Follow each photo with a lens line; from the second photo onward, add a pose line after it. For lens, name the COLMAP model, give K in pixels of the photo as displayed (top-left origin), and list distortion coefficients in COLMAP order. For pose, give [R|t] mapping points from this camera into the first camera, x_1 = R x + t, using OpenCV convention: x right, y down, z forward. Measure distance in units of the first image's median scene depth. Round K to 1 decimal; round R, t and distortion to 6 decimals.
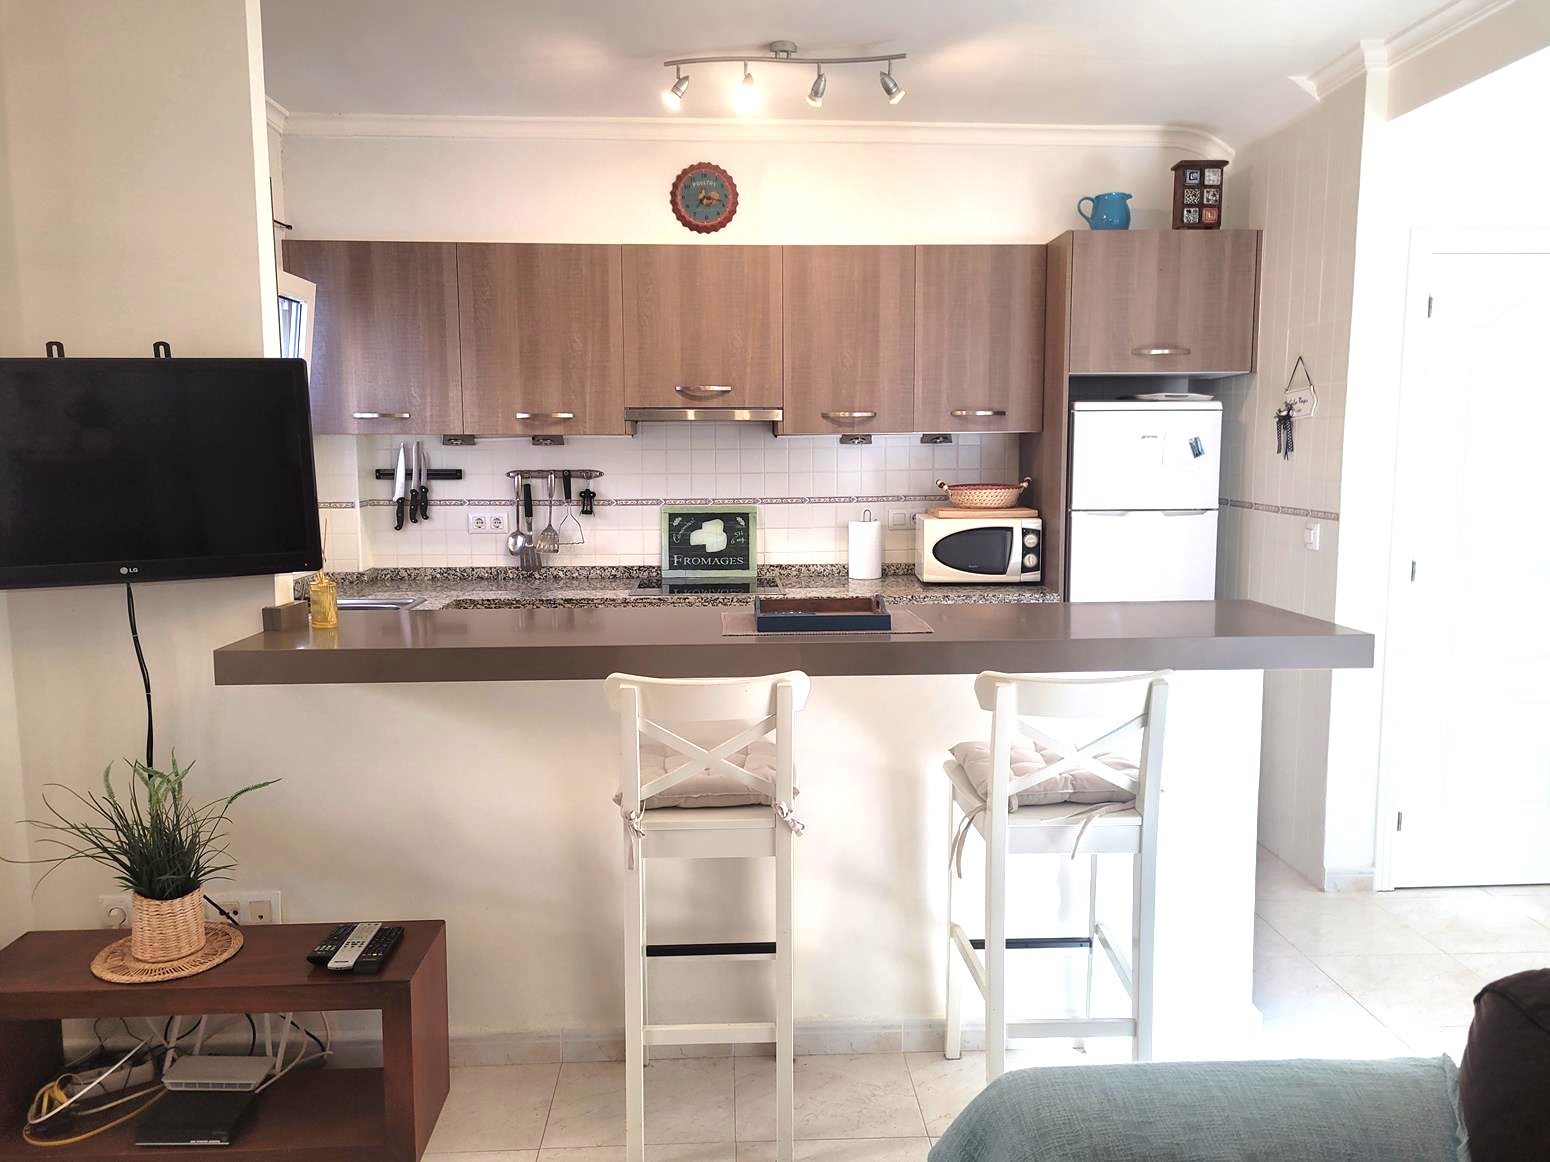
lens RADIAL K [[1160.9, 0, 775.1], [0, 1160.9, 578.6], [0, 0, 1]] dist [0.057244, -0.050751]
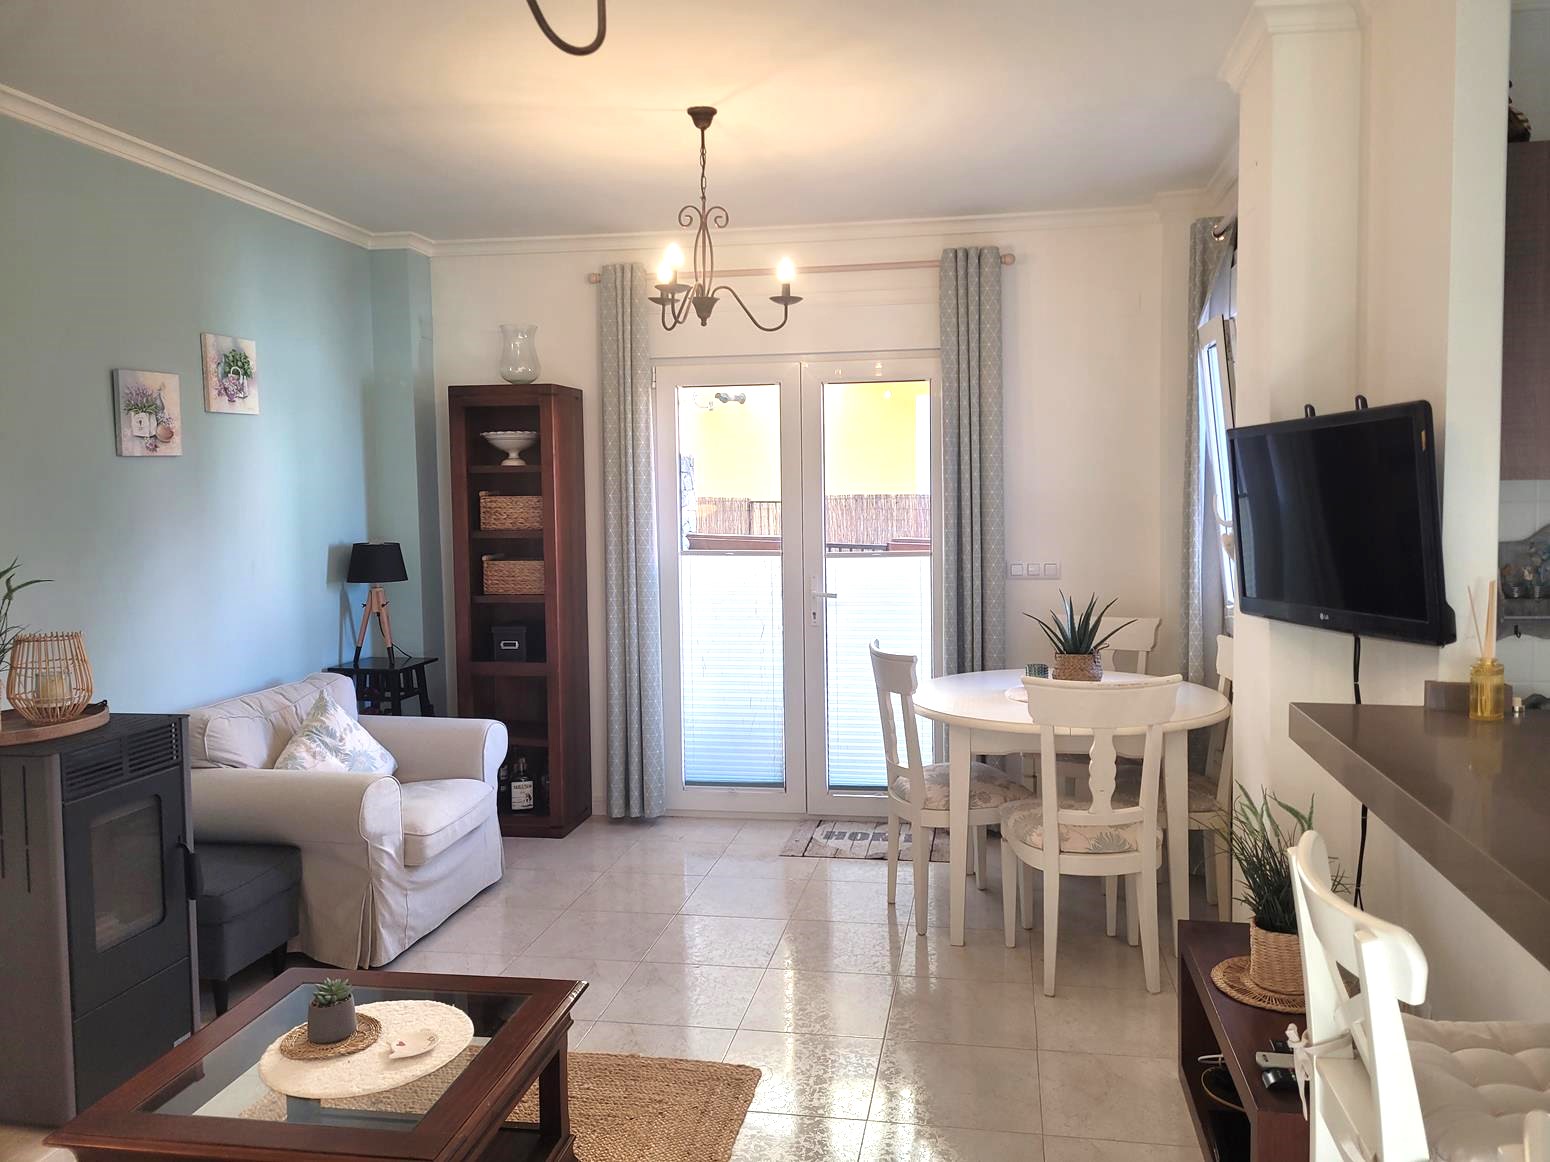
lens RADIAL K [[1160.9, 0, 788.1], [0, 1160.9, 556.4], [0, 0, 1]] dist [0.057244, -0.050751]
pose [[-0.222501, 0.066915, -0.972633, 0.331077], [-0.094305, 0.991486, 0.089786, -0.063786], [0.970361, 0.111702, -0.214296, 0.444031]]
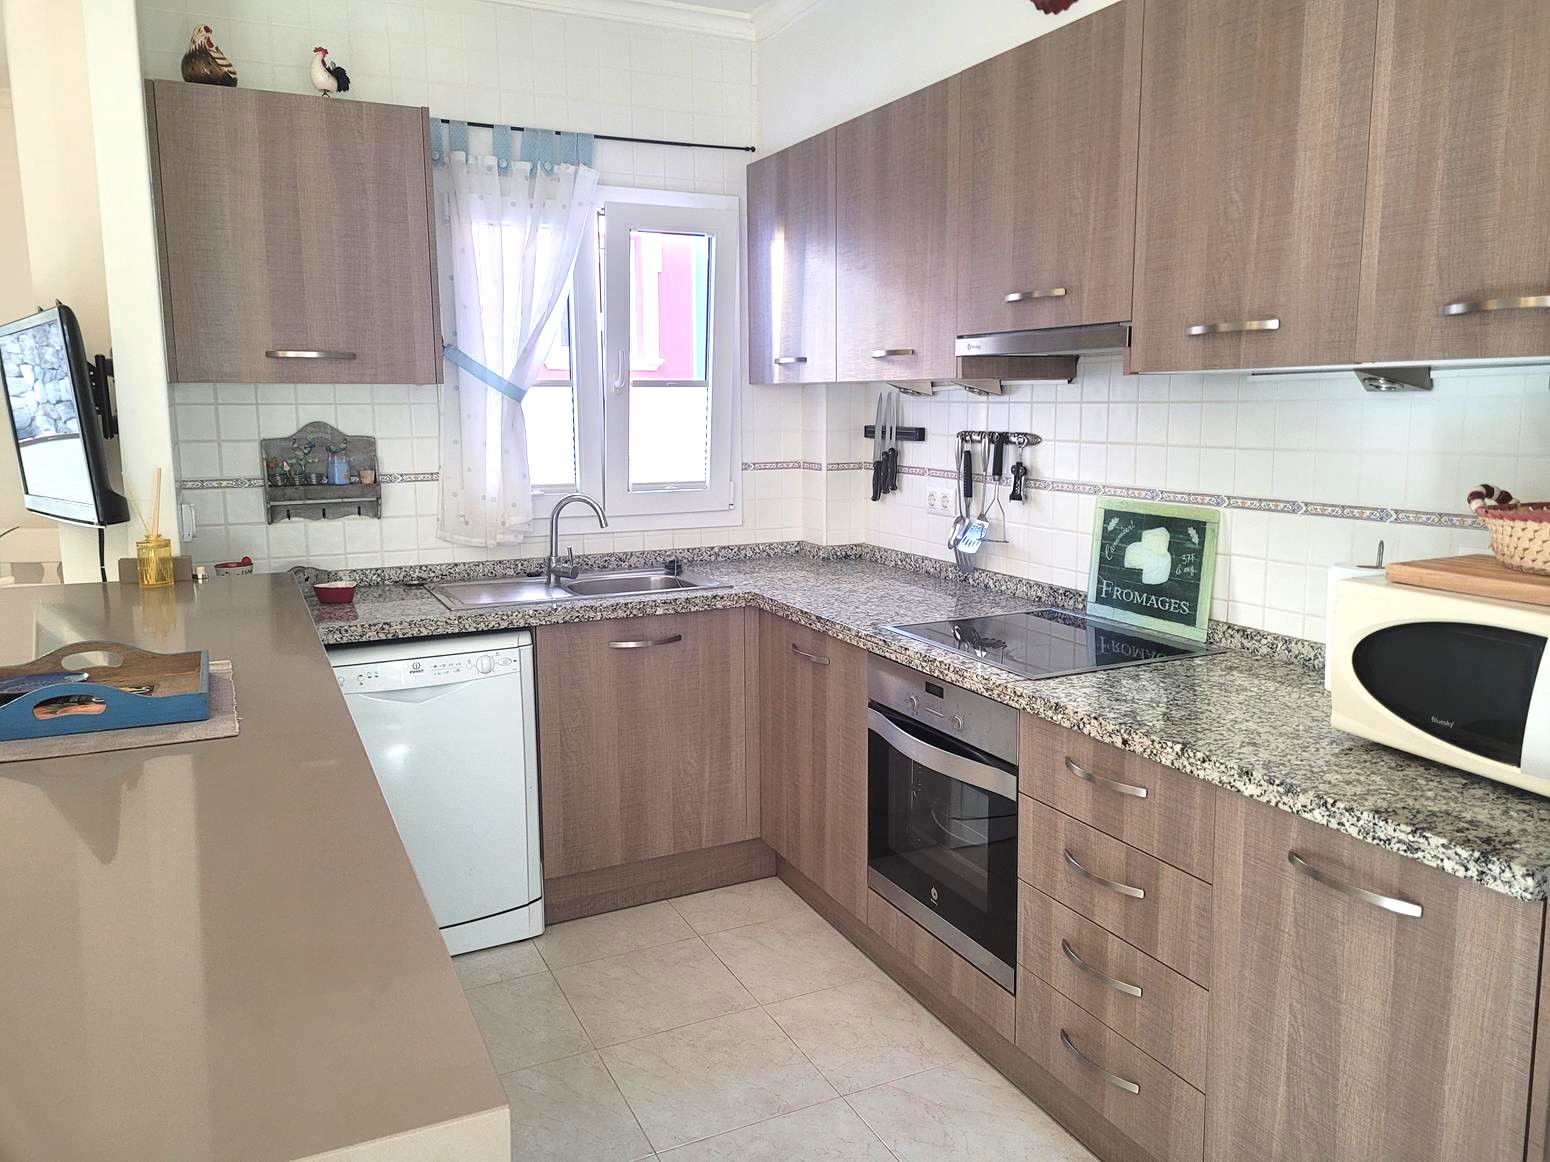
lens RADIAL K [[1160.9, 0, 805.9], [0, 1160.9, 563.4], [0, 0, 1]] dist [0.057244, -0.050751]
pose [[0.406577, 0.131321, -0.904129, 0.445105], [-0.104231, 0.989822, 0.096896, -0.080389], [0.907651, 0.054842, 0.416127, 0.695553]]
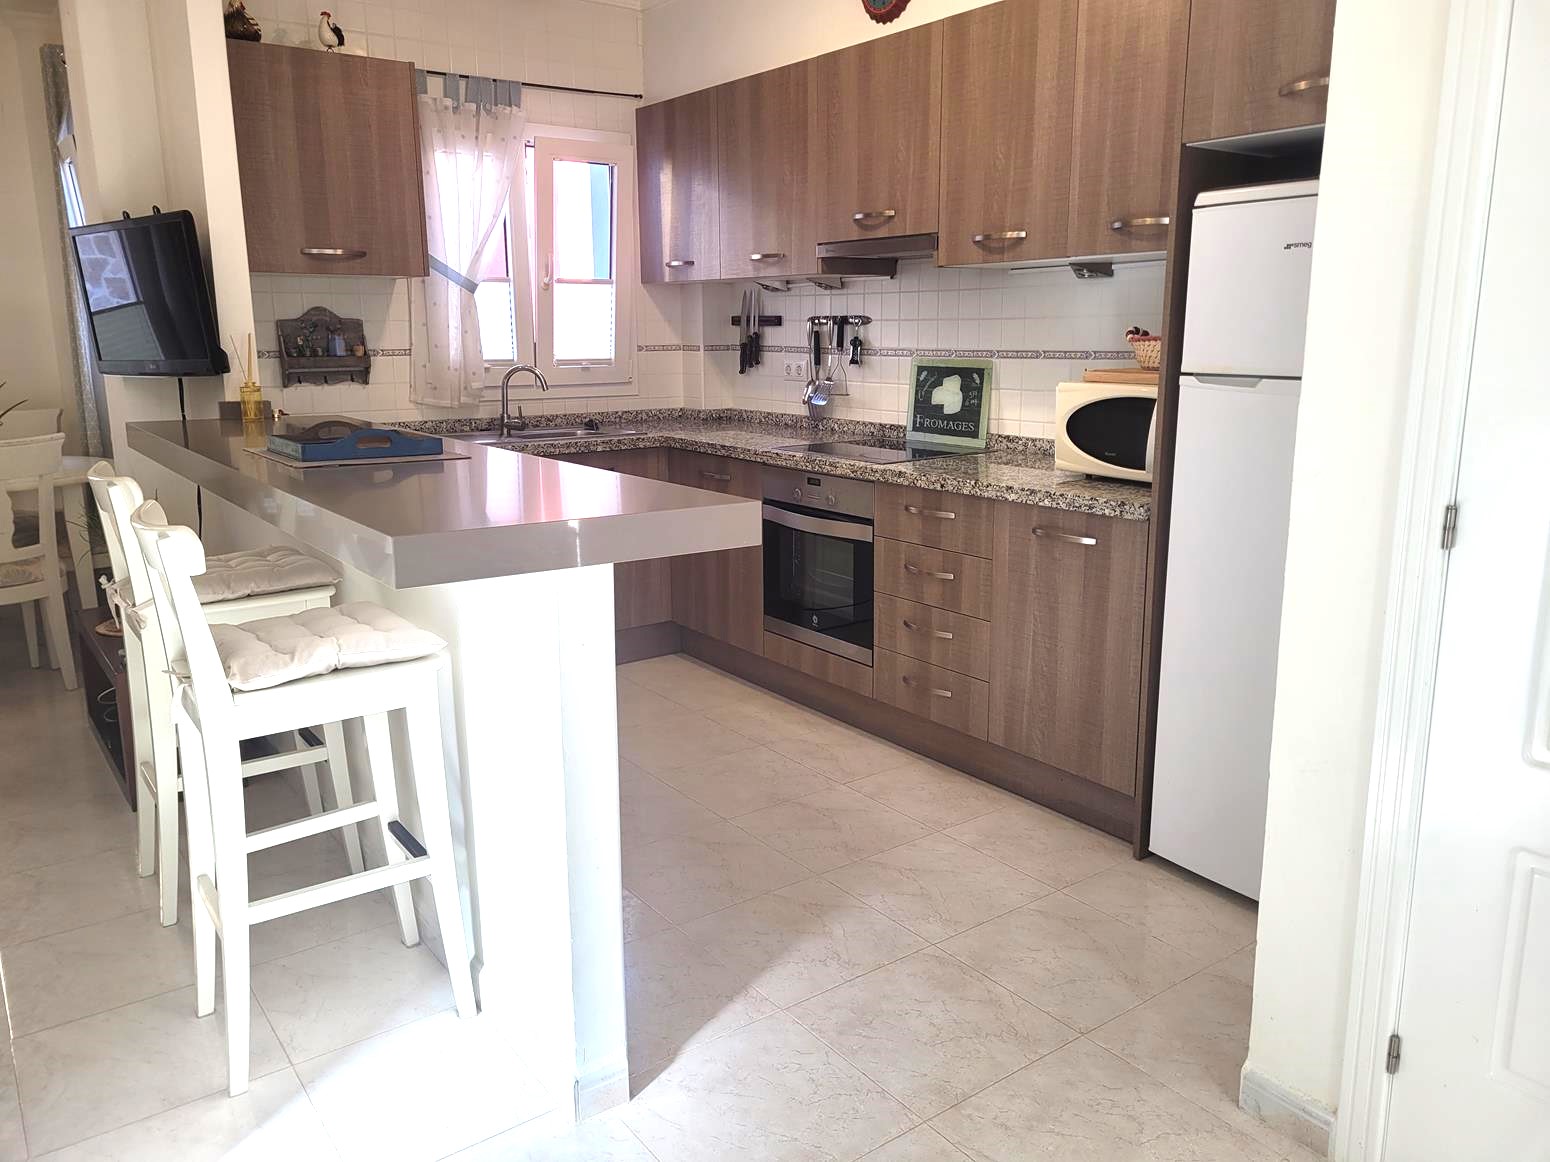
lens RADIAL K [[1160.9, 0, 792.3], [0, 1160.9, 563.9], [0, 0, 1]] dist [0.057244, -0.050751]
pose [[0.560843, 0.169453, -0.810396, 0.670242], [-0.095129, 0.985537, 0.140240, -0.026646], [0.822439, -0.001560, 0.568851, 0.482051]]
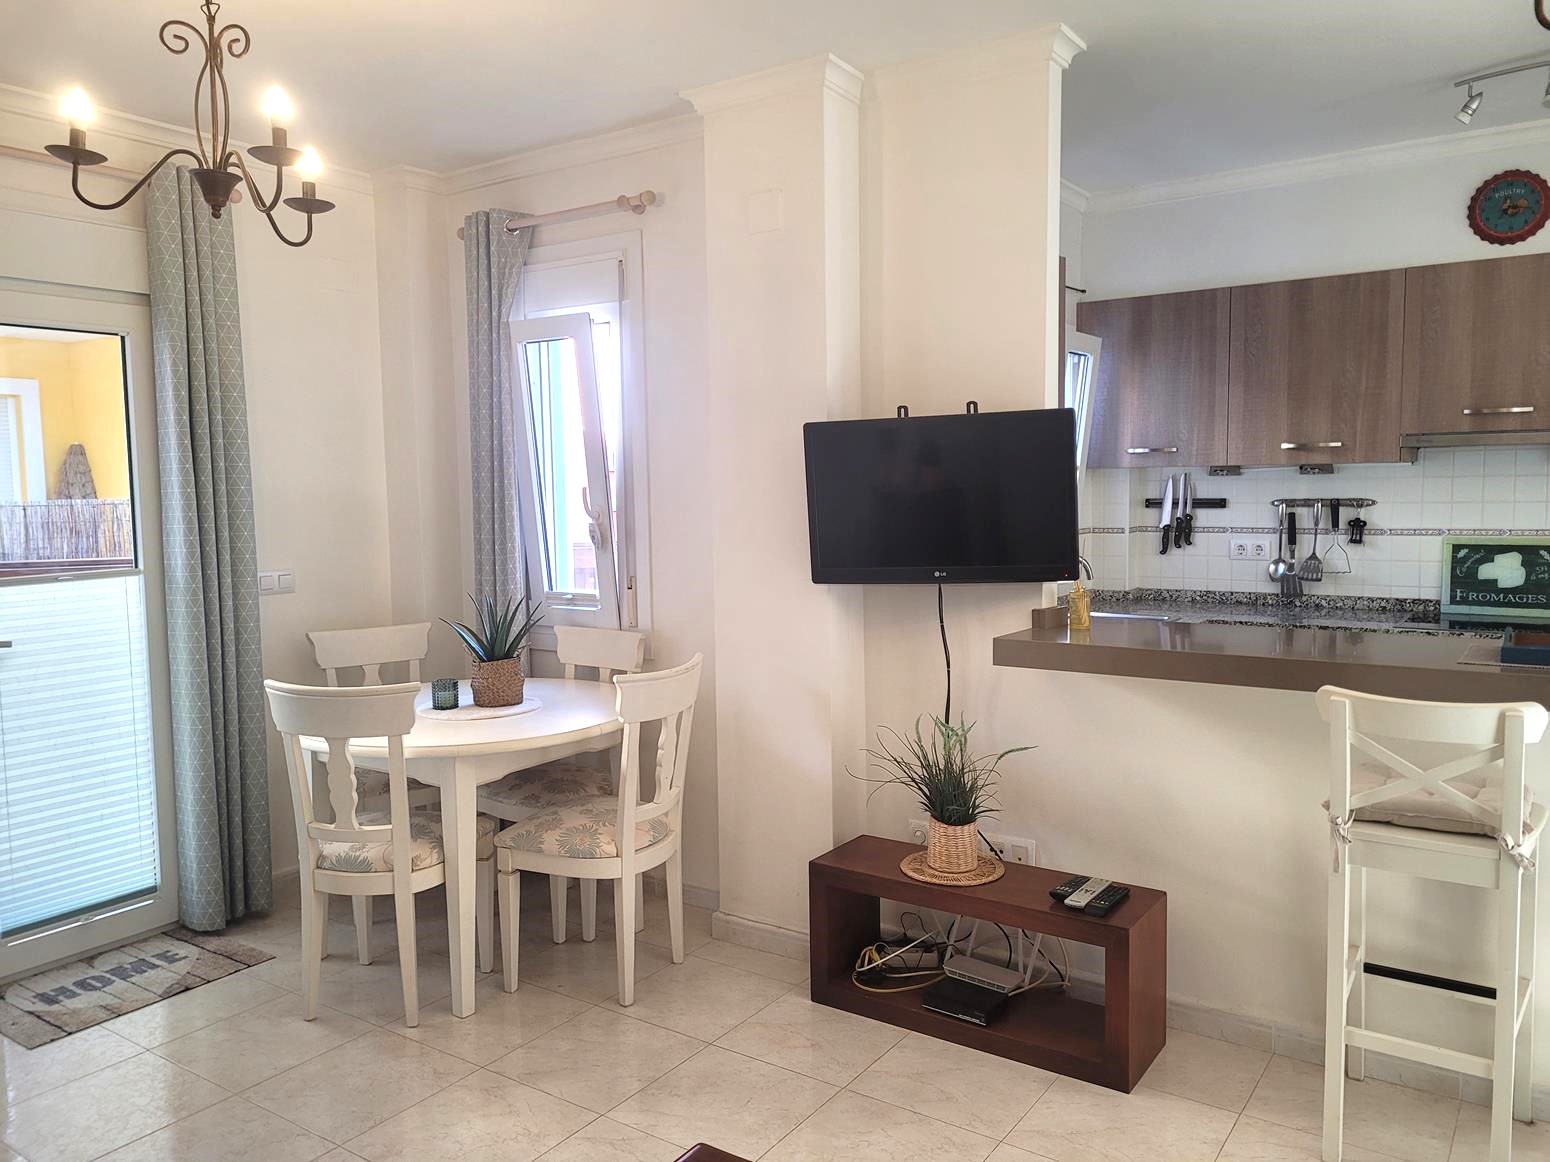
lens RADIAL K [[1160.9, 0, 778.6], [0, 1160.9, 575.2], [0, 0, 1]] dist [0.057244, -0.050751]
pose [[0.793738, 0.039727, -0.606962, 0.060985], [-0.057584, 0.998291, -0.009963, 0.010521], [0.605528, 0.042859, 0.794669, -0.091891]]
